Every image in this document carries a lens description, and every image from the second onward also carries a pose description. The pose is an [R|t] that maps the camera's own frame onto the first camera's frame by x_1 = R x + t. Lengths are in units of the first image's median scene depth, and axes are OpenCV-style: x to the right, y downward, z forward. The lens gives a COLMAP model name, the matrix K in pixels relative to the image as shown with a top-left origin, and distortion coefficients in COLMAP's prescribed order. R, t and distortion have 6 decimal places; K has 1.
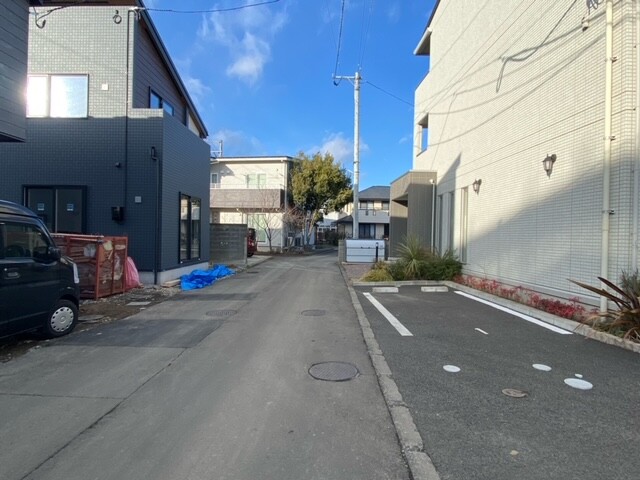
lens RADIAL K [[344.4, 0, 320.0], [0, 344.4, 240.0], [0, 0, 1]] dist [-0.022855, -0.000404]
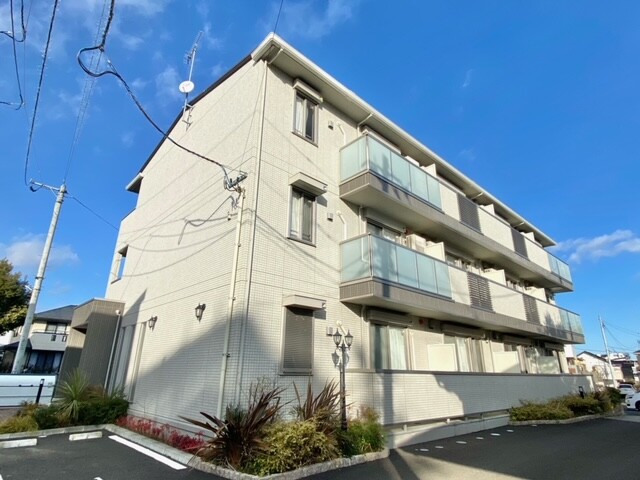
lens RADIAL K [[356.5, 0, 320.0], [0, 356.5, 240.0], [0, 0, 1]] dist [0.000309, -0.000298]
pose [[0.749435, 0.227642, 0.621713, 0.089856], [0.001453, 0.938464, -0.345373, -0.012848], [-0.662077, 0.259738, 0.702987, -0.172631]]
